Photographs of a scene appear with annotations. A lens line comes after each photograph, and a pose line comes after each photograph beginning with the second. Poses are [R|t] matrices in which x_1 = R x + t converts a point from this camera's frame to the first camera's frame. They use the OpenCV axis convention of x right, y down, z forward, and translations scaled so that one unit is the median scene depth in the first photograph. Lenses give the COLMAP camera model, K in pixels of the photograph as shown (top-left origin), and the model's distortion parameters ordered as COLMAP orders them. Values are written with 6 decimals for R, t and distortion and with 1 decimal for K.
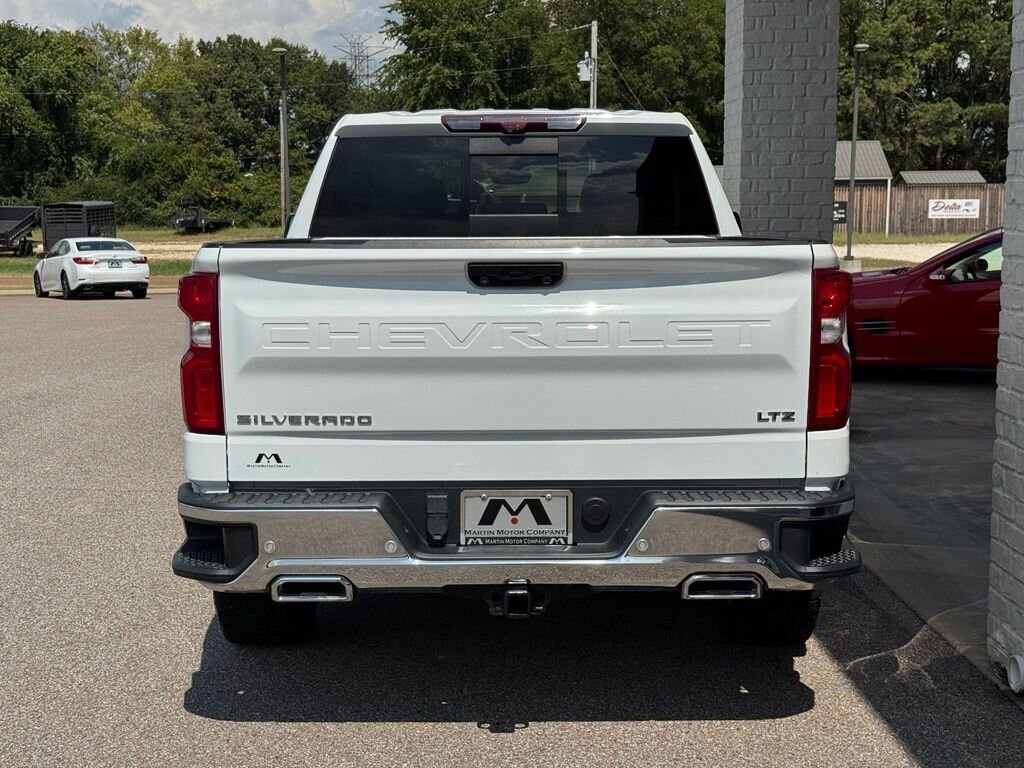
lens RADIAL K [[1429.5, 0, 512.8], [0, 1429.5, 382.3], [0, 0, 1]] dist [0.204426, -0.529643]
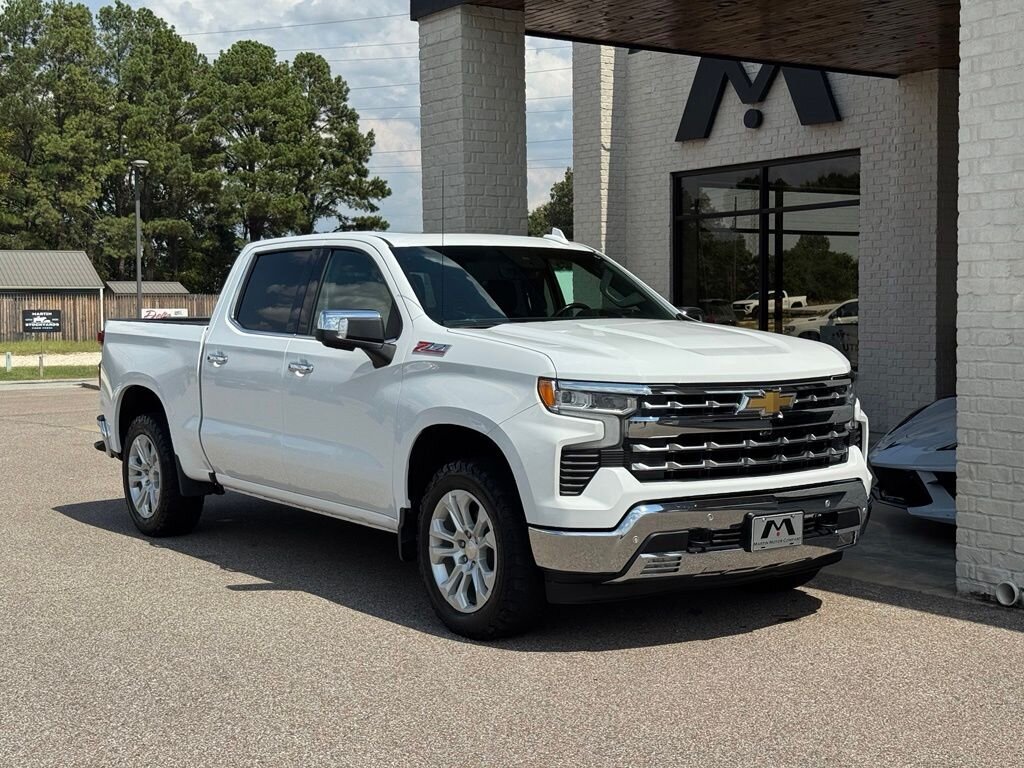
lens RADIAL K [[1424.0, 0, 515.5], [0, 1424.0, 377.1], [0, 0, 1]] dist [0.194626, -0.404596]
pose [[0.834312, -0.033964, 0.550246, -0.111827], [0.077235, 0.995458, -0.055663, 0.001829], [-0.545856, 0.088938, 0.833145, -0.003230]]
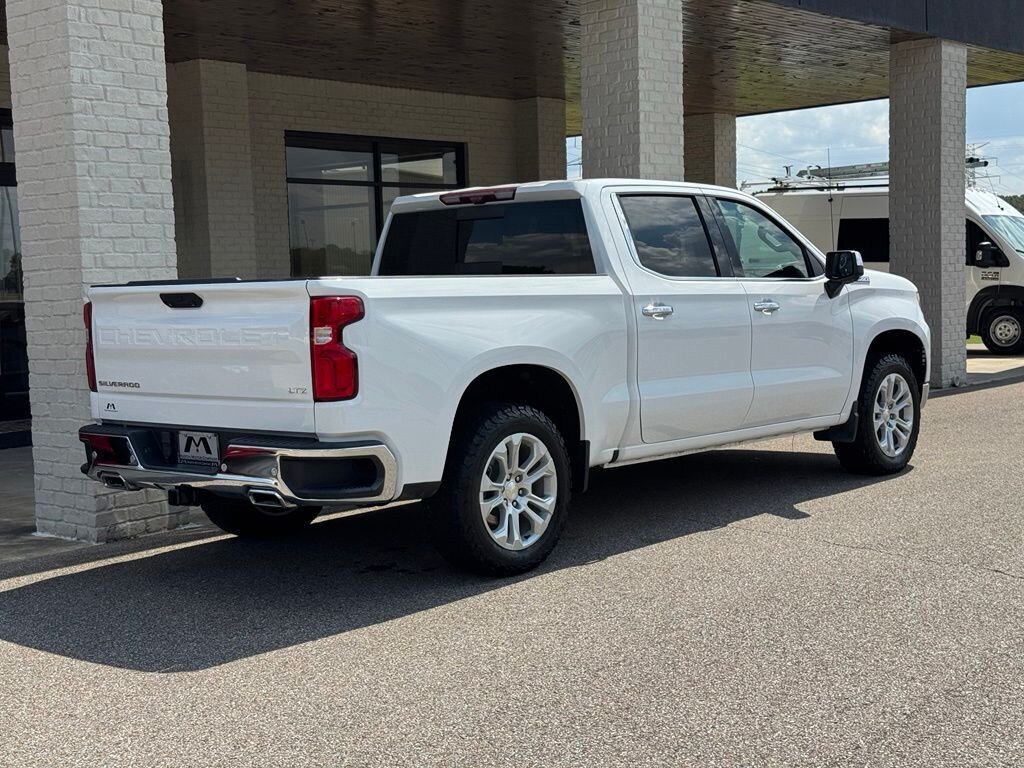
lens RADIAL K [[1424.0, 0, 515.5], [0, 1424.0, 377.1], [0, 0, 1]] dist [0.194626, -0.404596]
pose [[-0.724683, -0.024518, 0.688646, -0.149459], [0.119425, 0.979775, 0.160558, -0.041889], [-0.678654, 0.198596, -0.707098, 0.360906]]
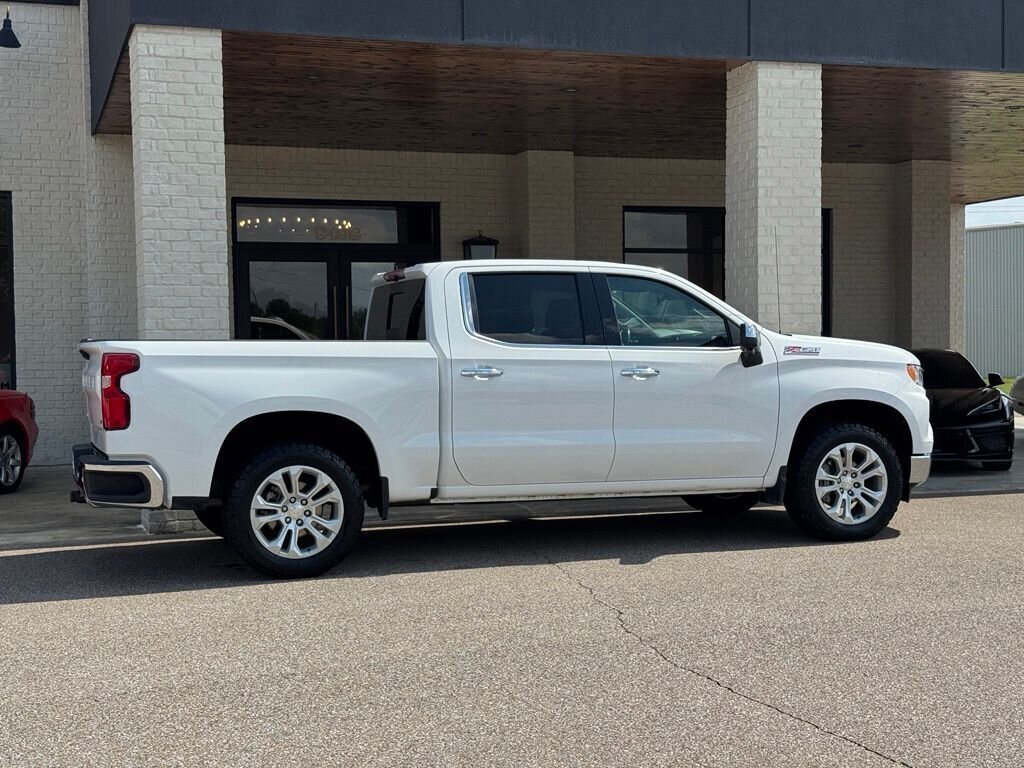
lens RADIAL K [[1423.1, 0, 513.2], [0, 1423.1, 384.2], [0, 0, 1]] dist [0.184786, -0.312833]
pose [[-0.291198, -0.019370, 0.956467, -0.250190], [0.134069, 0.989102, 0.060849, -0.028433], [-0.947222, 0.145952, -0.285427, 0.268009]]
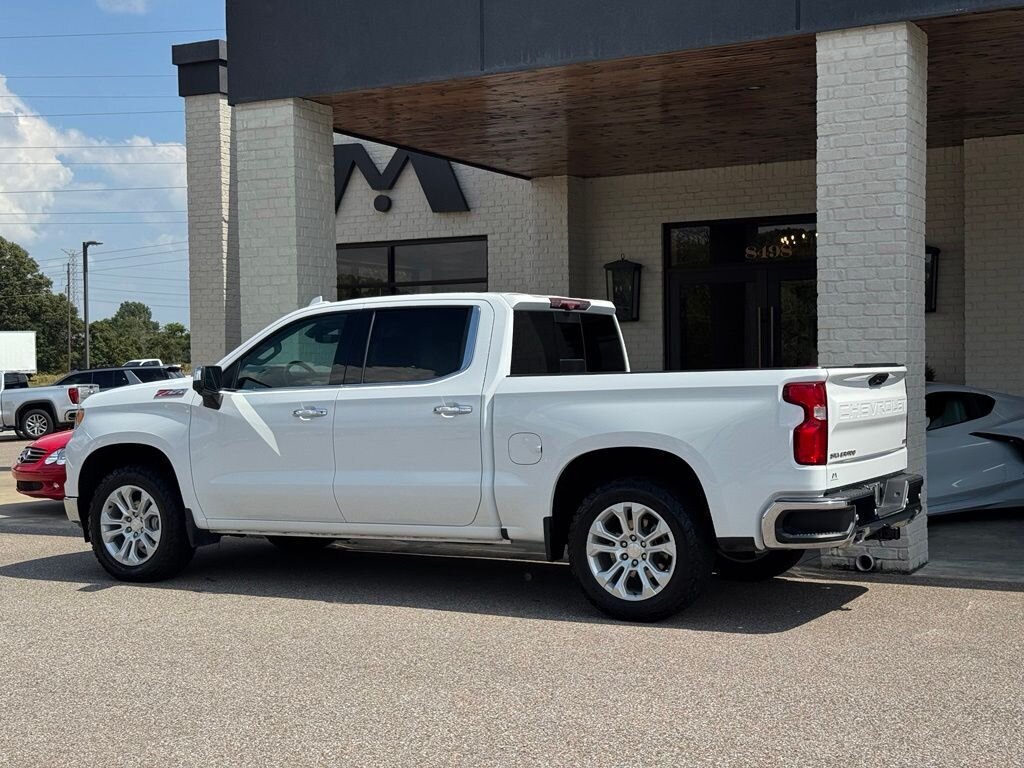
lens RADIAL K [[1422.0, 0, 510.5], [0, 1422.0, 384.5], [0, 0, 1]] dist [0.187836, -0.335822]
pose [[0.496325, -0.014070, 0.868023, -0.215612], [0.119521, 0.991455, -0.052270, -0.002137], [-0.859870, 0.129690, 0.493765, 0.041451]]
